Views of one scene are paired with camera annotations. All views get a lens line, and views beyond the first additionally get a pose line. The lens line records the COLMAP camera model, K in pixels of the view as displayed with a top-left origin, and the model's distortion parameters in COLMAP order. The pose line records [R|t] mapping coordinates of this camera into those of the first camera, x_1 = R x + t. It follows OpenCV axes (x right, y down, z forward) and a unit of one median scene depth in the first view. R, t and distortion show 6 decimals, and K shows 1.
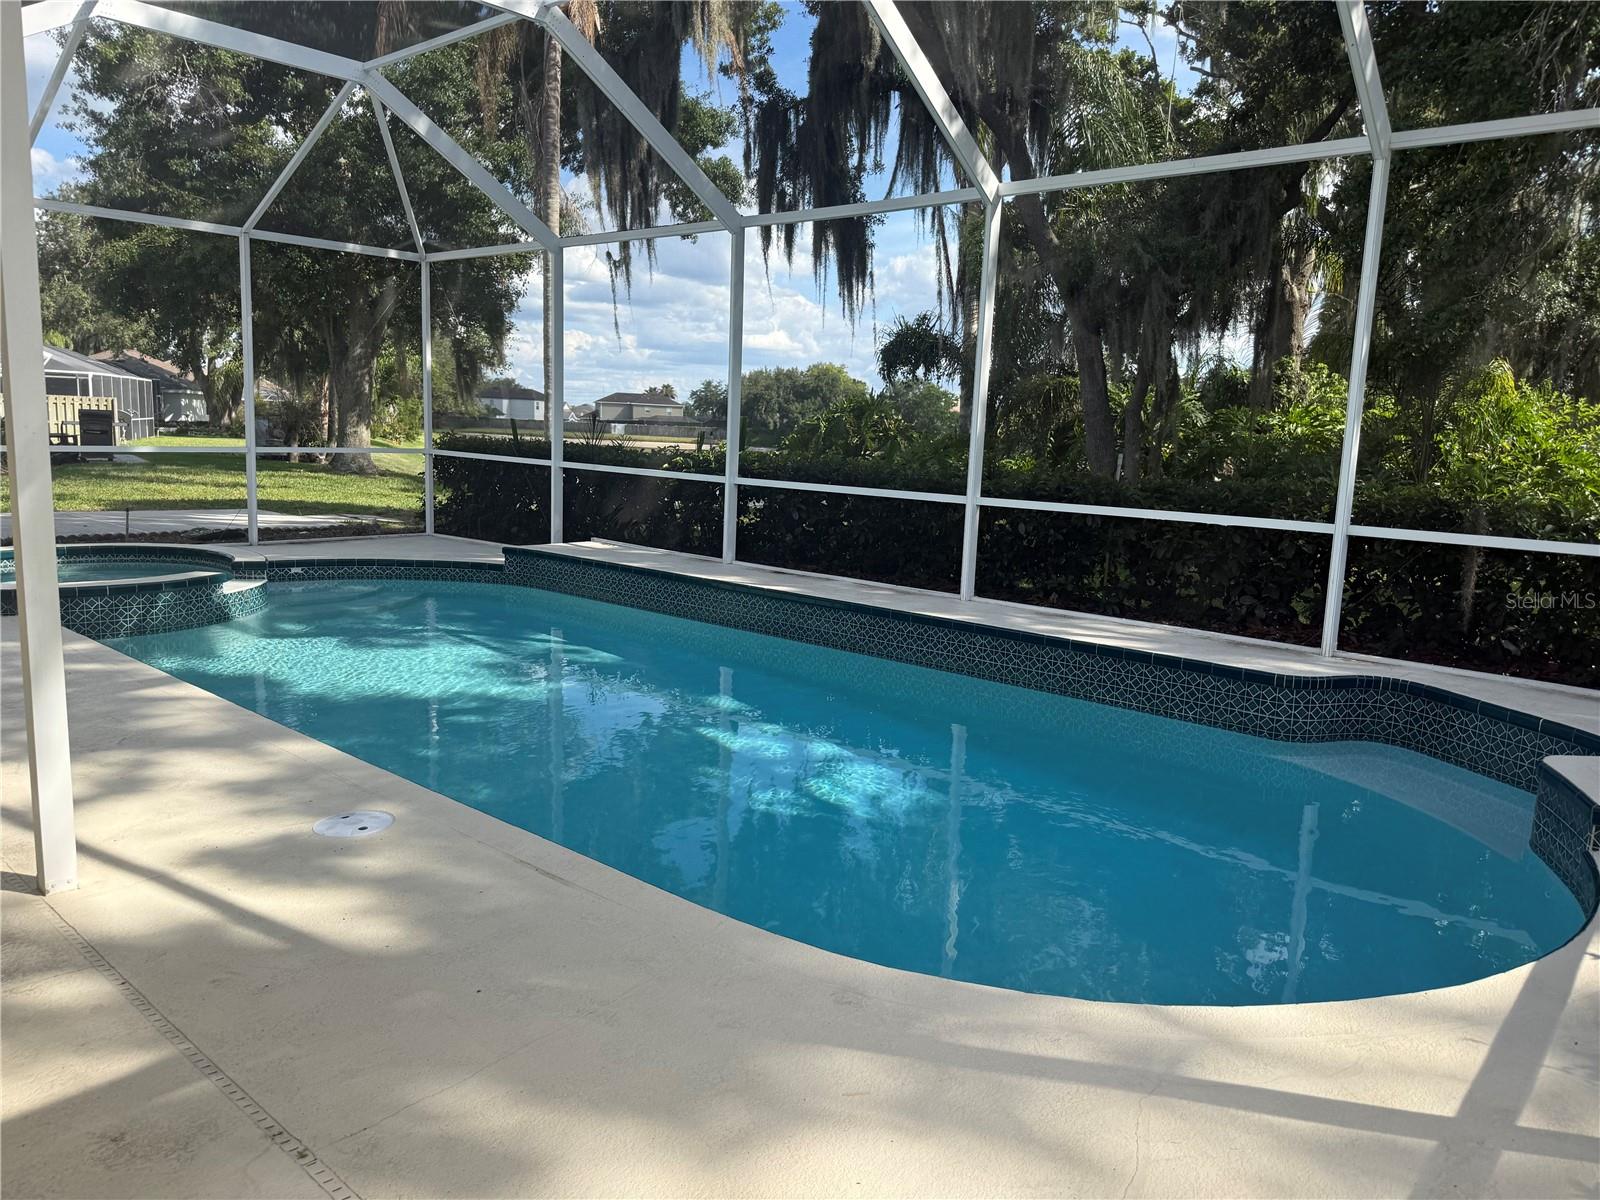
lens RADIAL K [[1129.3, 0, 806.1], [0, 1129.3, 604.2], [0, 0, 1]] dist [0.038706, -0.026463]
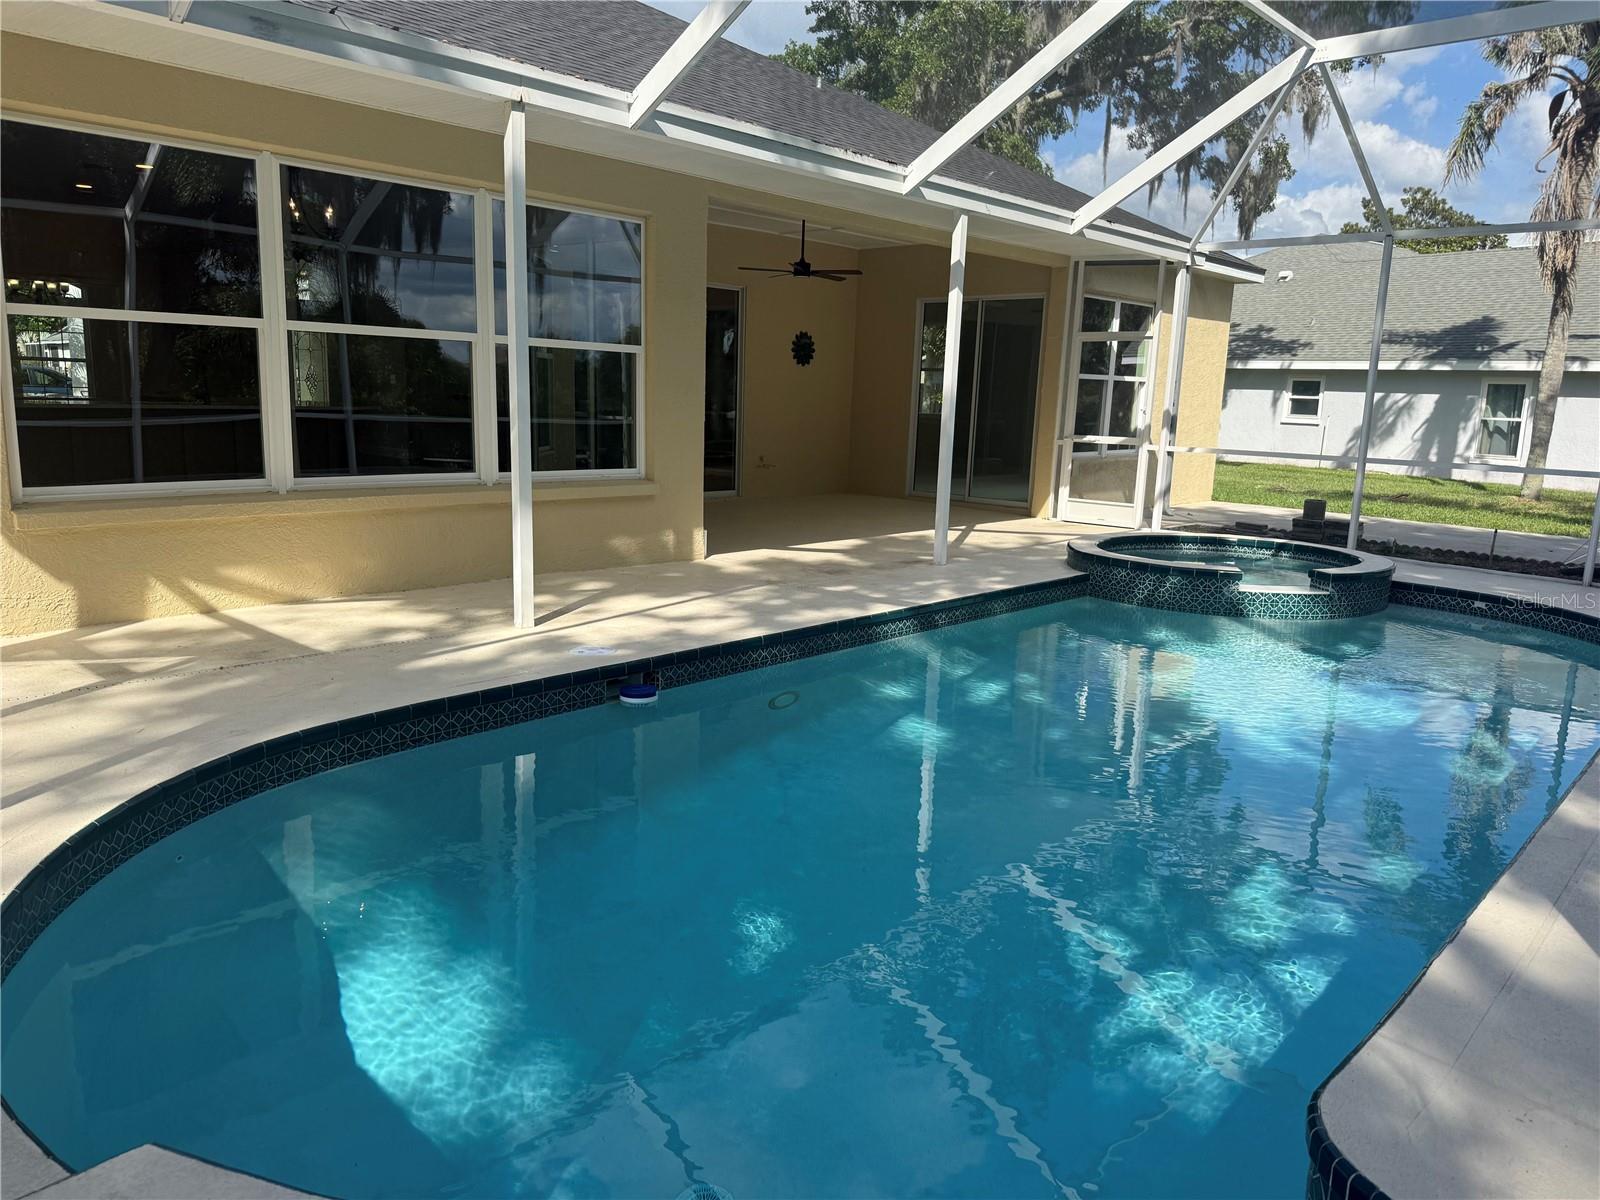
lens RADIAL K [[1129.3, 0, 796.1], [0, 1129.3, 601.8], [0, 0, 1]] dist [0.038706, -0.026463]
pose [[-0.005688, 0.147563, -0.989036, 1.055788], [-0.193047, 0.970285, 0.145875, -0.143917], [0.981173, 0.191760, 0.022968, 1.119931]]
